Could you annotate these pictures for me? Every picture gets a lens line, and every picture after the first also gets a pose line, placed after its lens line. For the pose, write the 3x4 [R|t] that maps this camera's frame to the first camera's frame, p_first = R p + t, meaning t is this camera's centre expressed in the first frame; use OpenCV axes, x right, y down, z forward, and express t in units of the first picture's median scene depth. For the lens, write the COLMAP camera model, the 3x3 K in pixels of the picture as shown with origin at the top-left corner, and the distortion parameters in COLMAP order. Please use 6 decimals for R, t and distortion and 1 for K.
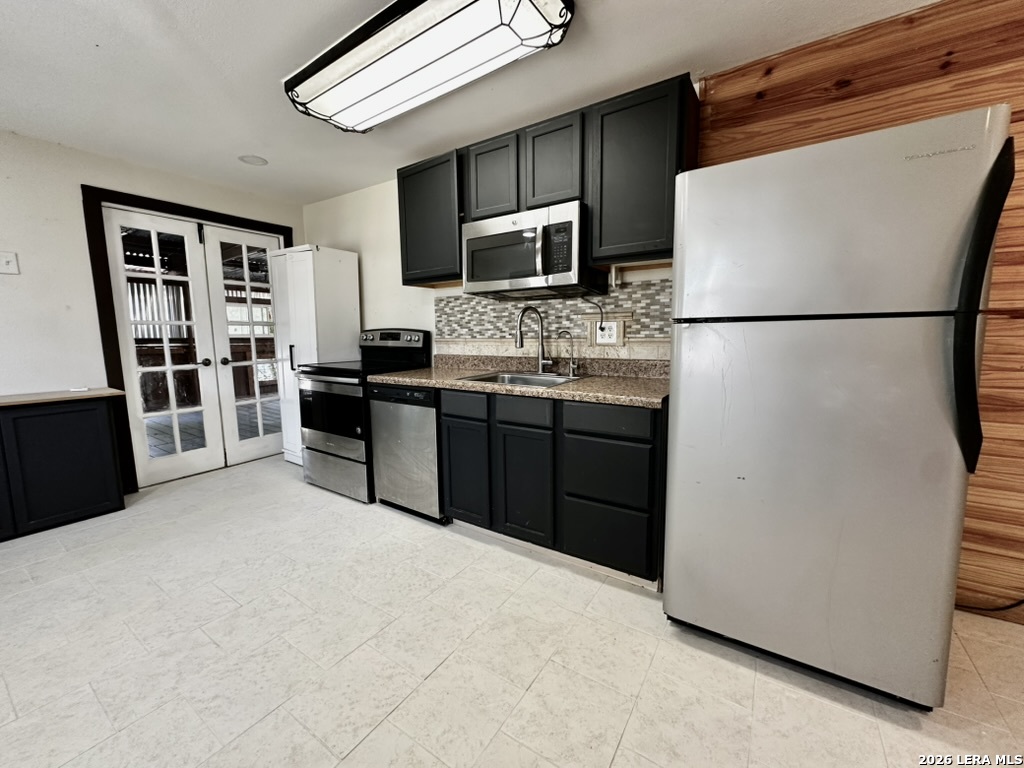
lens RADIAL K [[406.6, 0, 513.0], [0, 406.6, 381.3], [0, 0, 1]] dist [-0.007581, 0.000112]
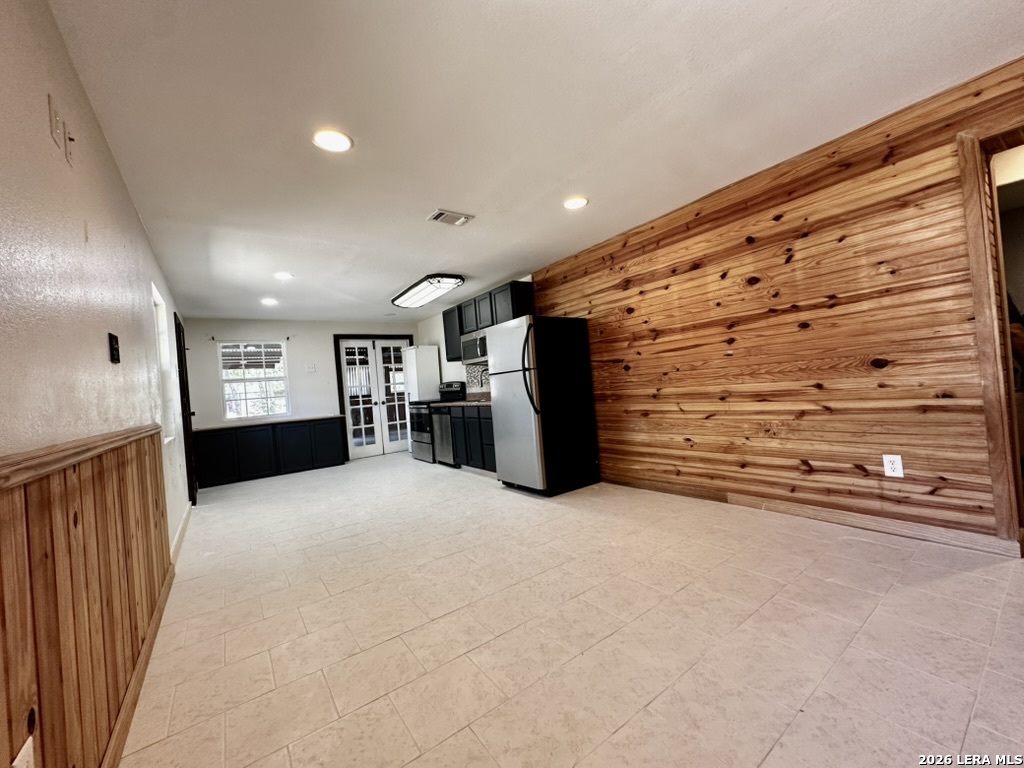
lens RADIAL K [[406.6, 0, 512.1], [0, 406.6, 382.3], [0, 0, 1]] dist [-0.007581, 0.000112]
pose [[0.930159, -0.069682, -0.360484, 0.758463], [0.030658, 0.993137, -0.112868, 0.116276], [0.365875, 0.093933, 0.925911, -0.801564]]
